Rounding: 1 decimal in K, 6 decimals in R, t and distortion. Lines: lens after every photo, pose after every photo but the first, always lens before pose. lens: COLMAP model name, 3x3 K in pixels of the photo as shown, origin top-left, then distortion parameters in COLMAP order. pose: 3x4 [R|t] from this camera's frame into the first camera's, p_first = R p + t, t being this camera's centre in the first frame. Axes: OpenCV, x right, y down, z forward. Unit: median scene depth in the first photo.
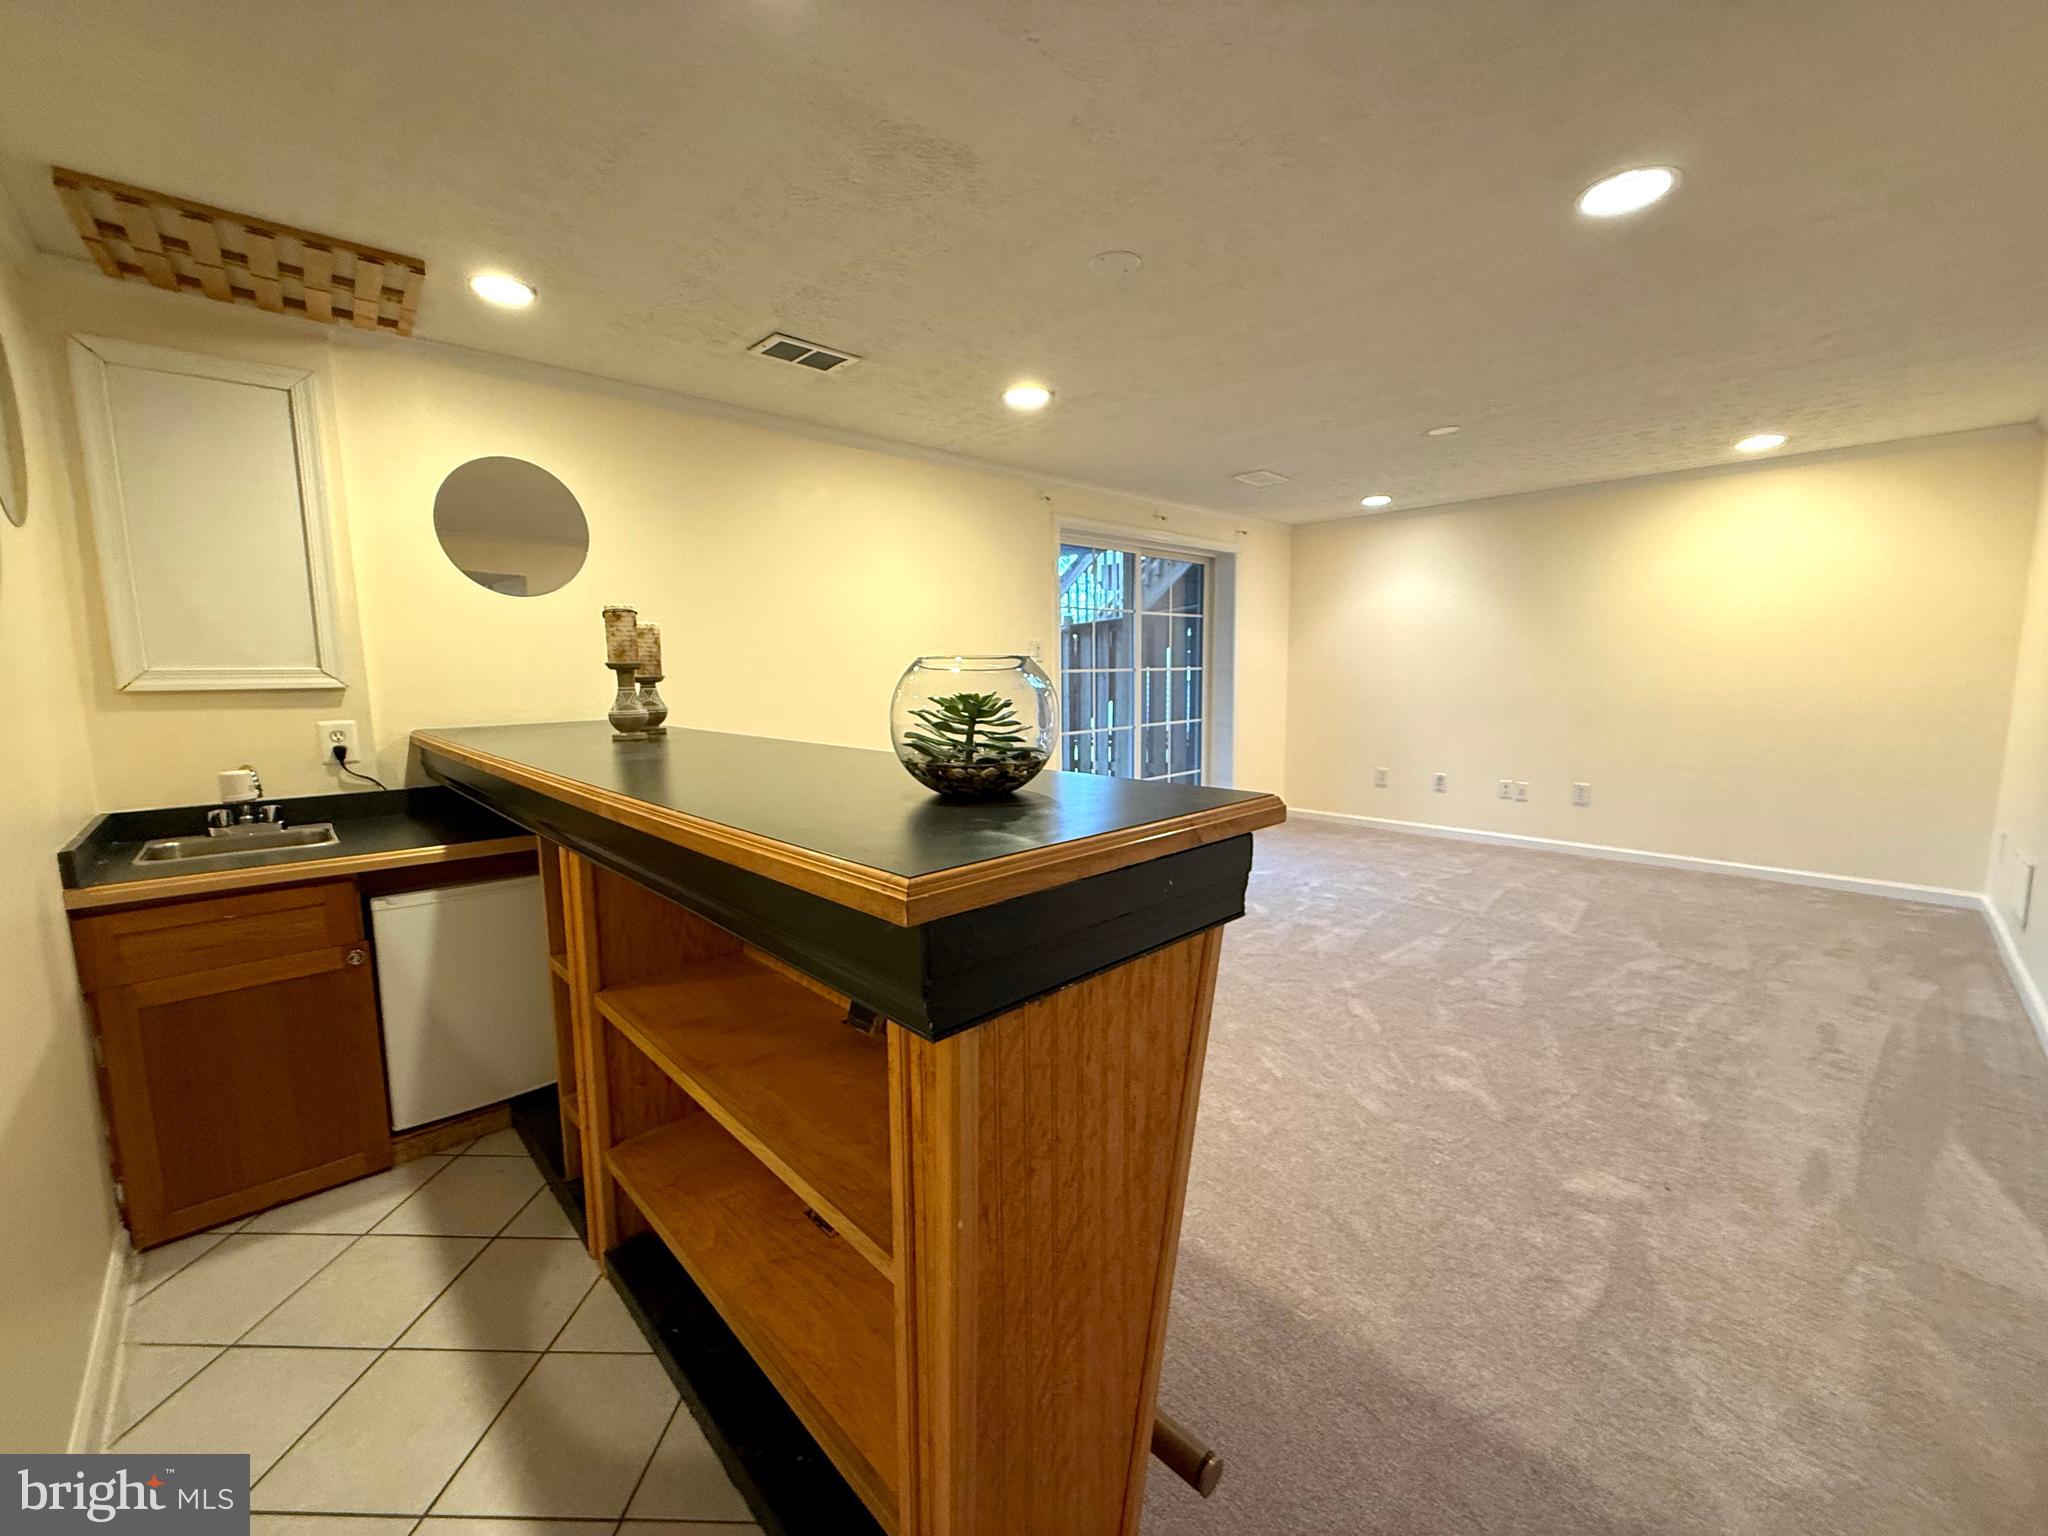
lens RADIAL K [[812.4, 0, 1018.0], [0, 812.4, 767.3], [0, 0, 1]] dist [-0.000709, 0.000350]
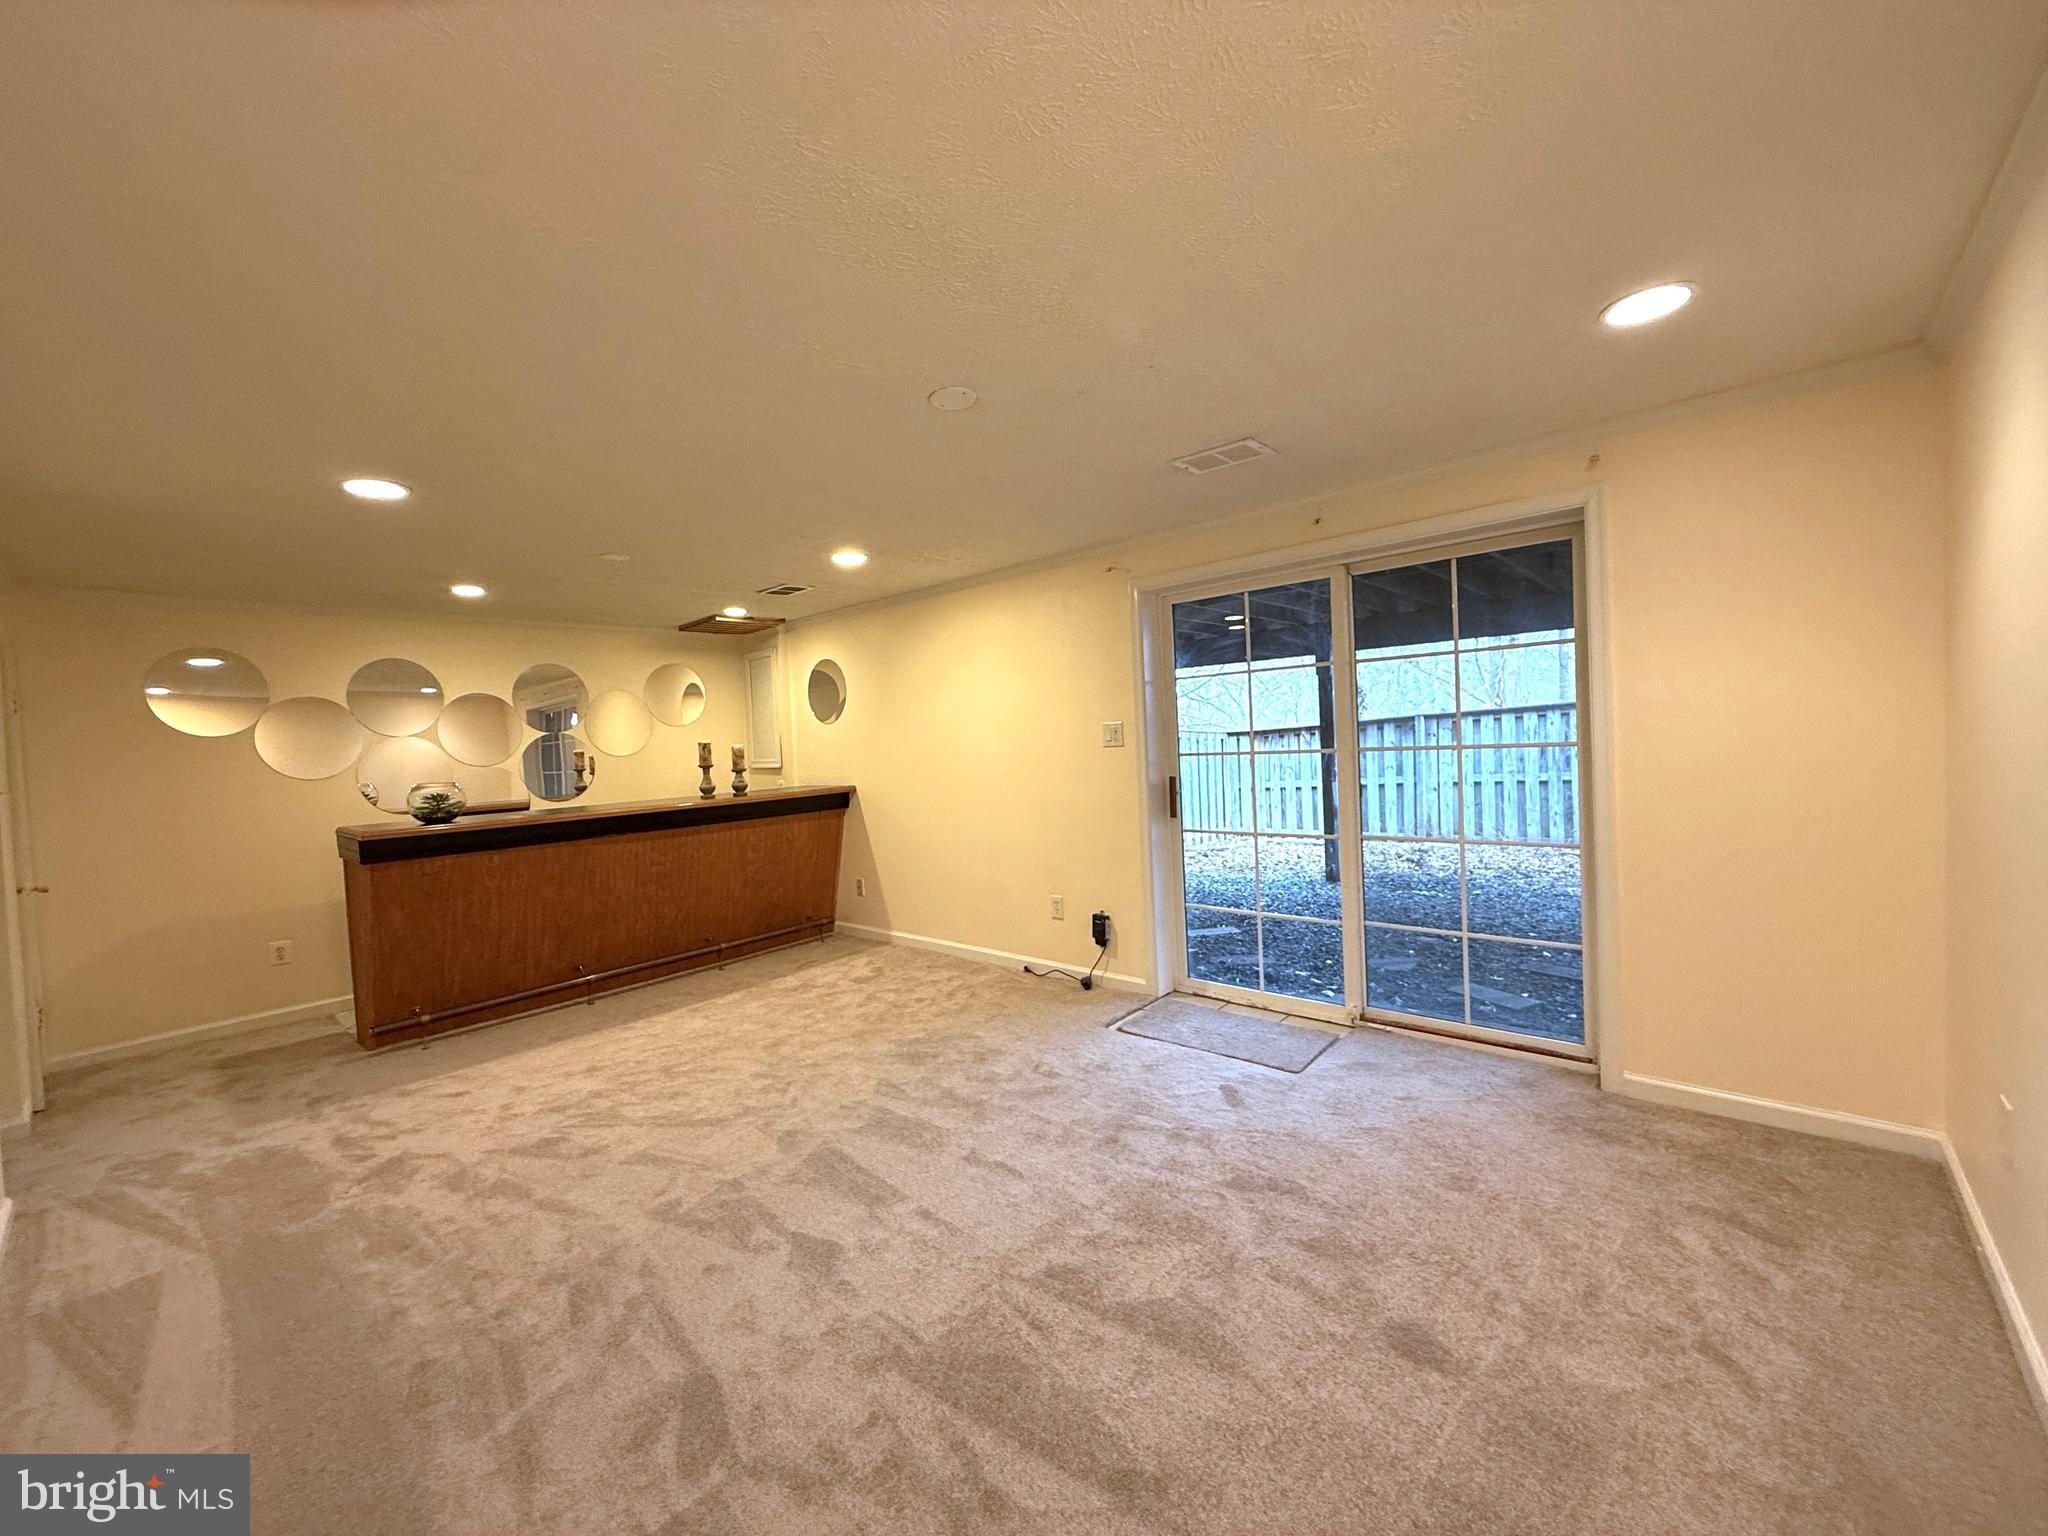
lens RADIAL K [[812.4, 0, 1018.0], [0, 812.4, 767.3], [0, 0, 1]] dist [-0.000709, 0.000350]
pose [[0.081671, 0.043353, -0.995716, 1.290809], [-0.073956, 0.996563, 0.037324, -0.185010], [0.993912, 0.070590, 0.084597, 1.141563]]
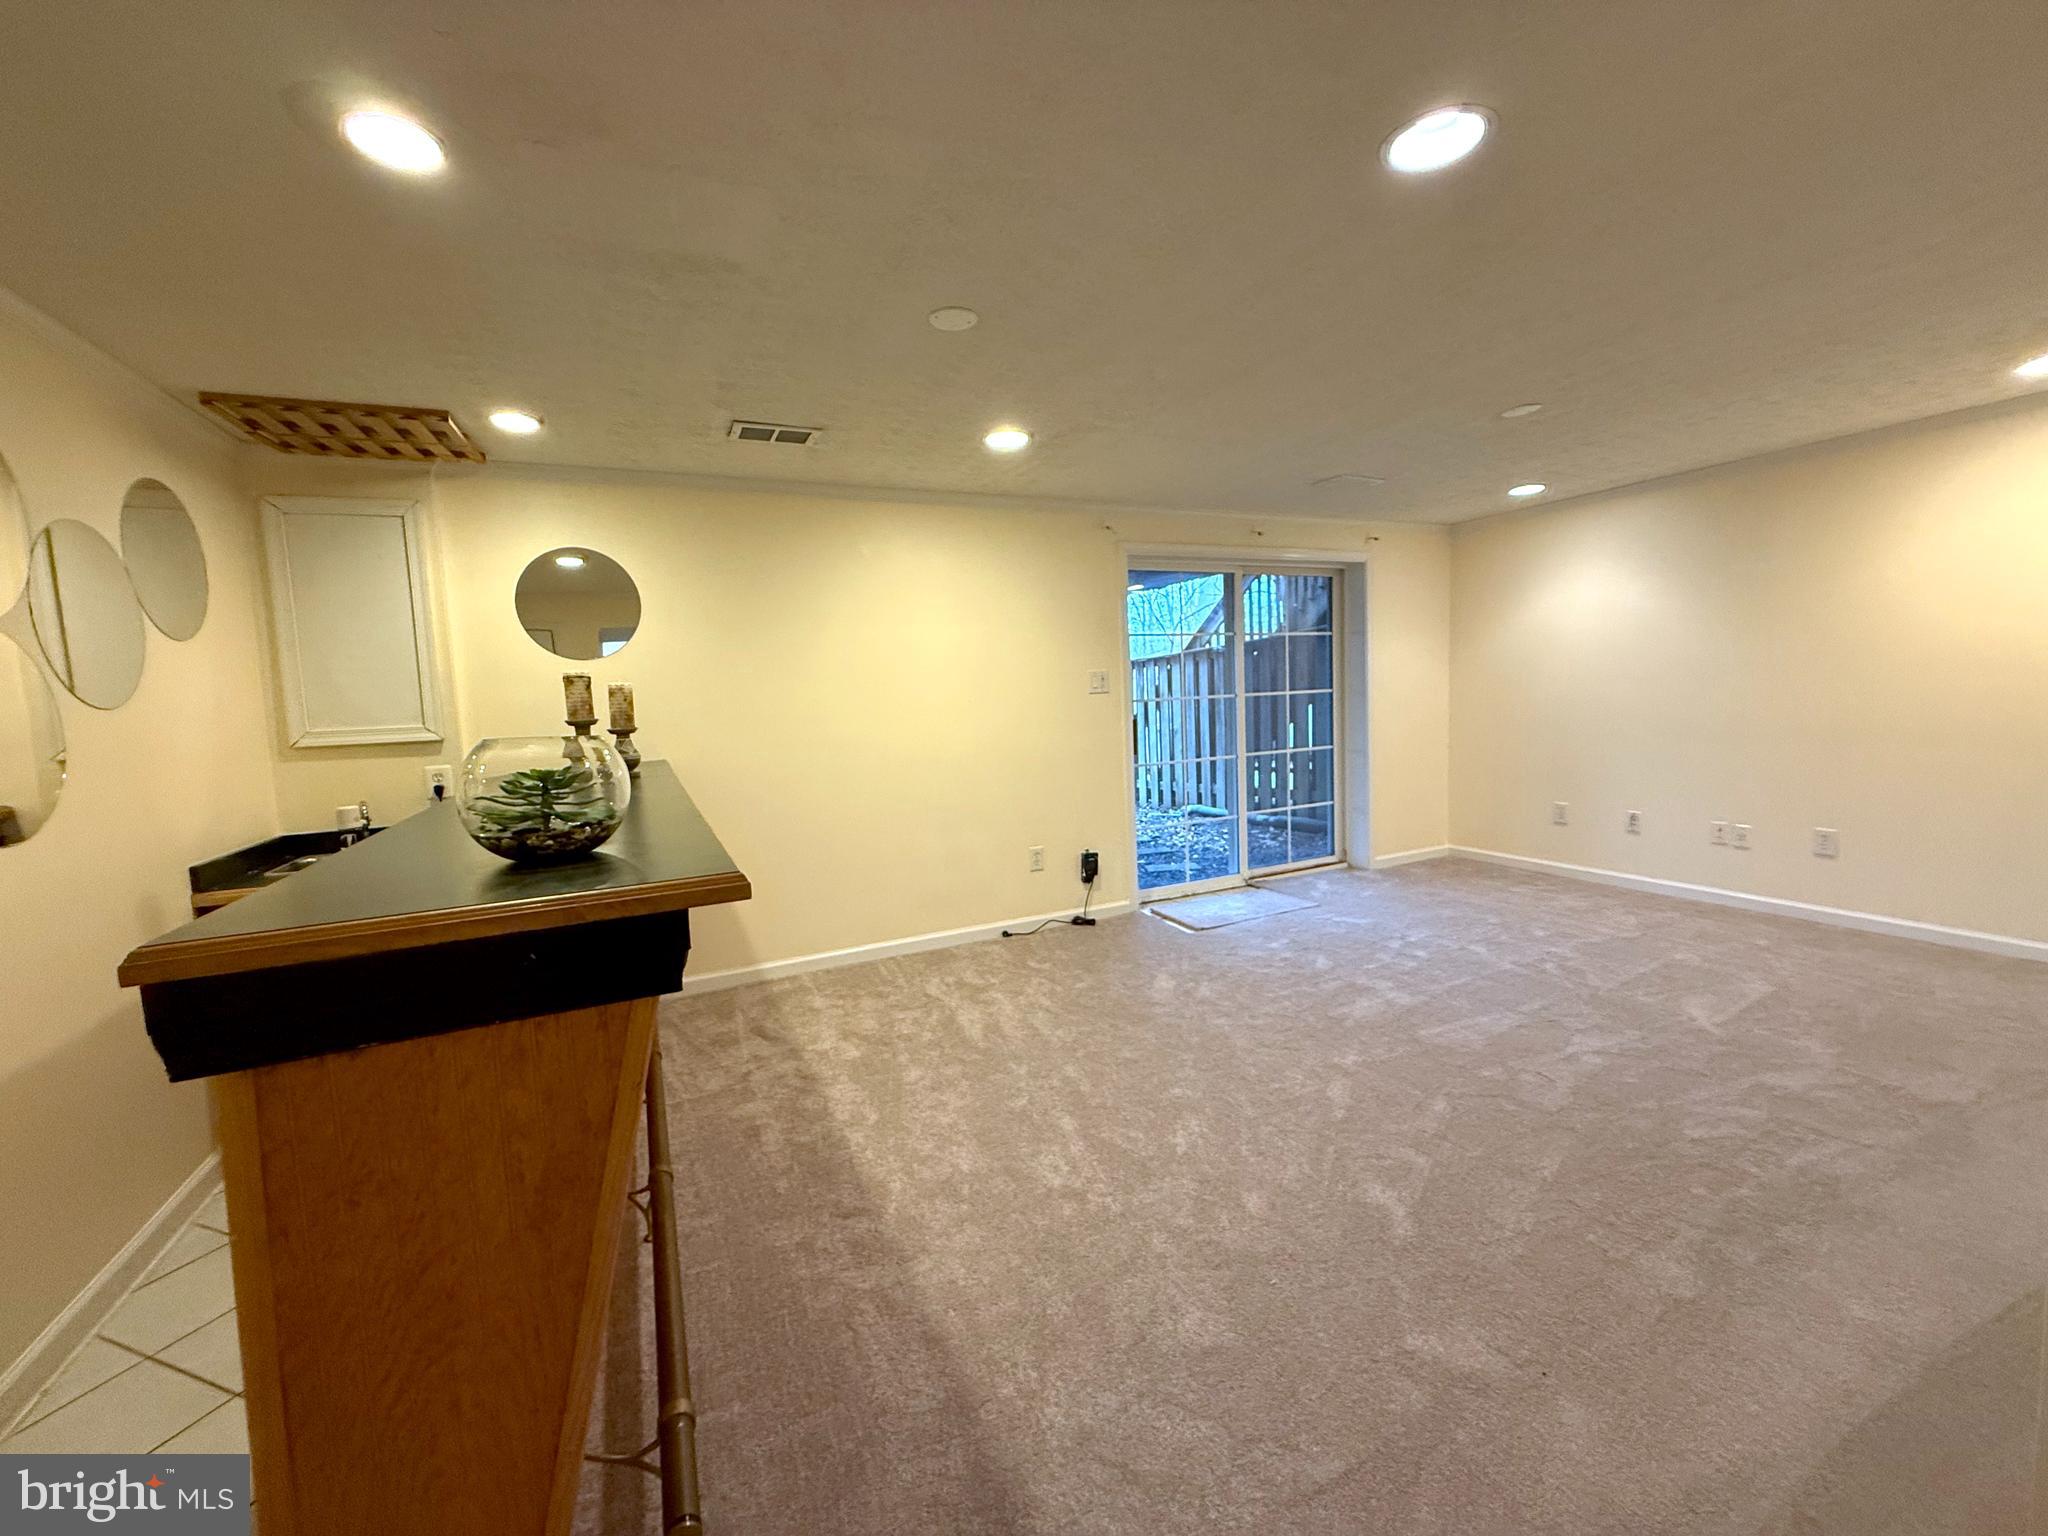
lens RADIAL K [[812.4, 0, 1018.0], [0, 812.4, 767.3], [0, 0, 1]] dist [-0.000709, 0.000350]
pose [[0.949654, 0.001067, -0.313300, 0.327893], [-0.007716, 0.999771, -0.019981, -0.026899], [0.313207, 0.021392, 0.949444, 0.048976]]
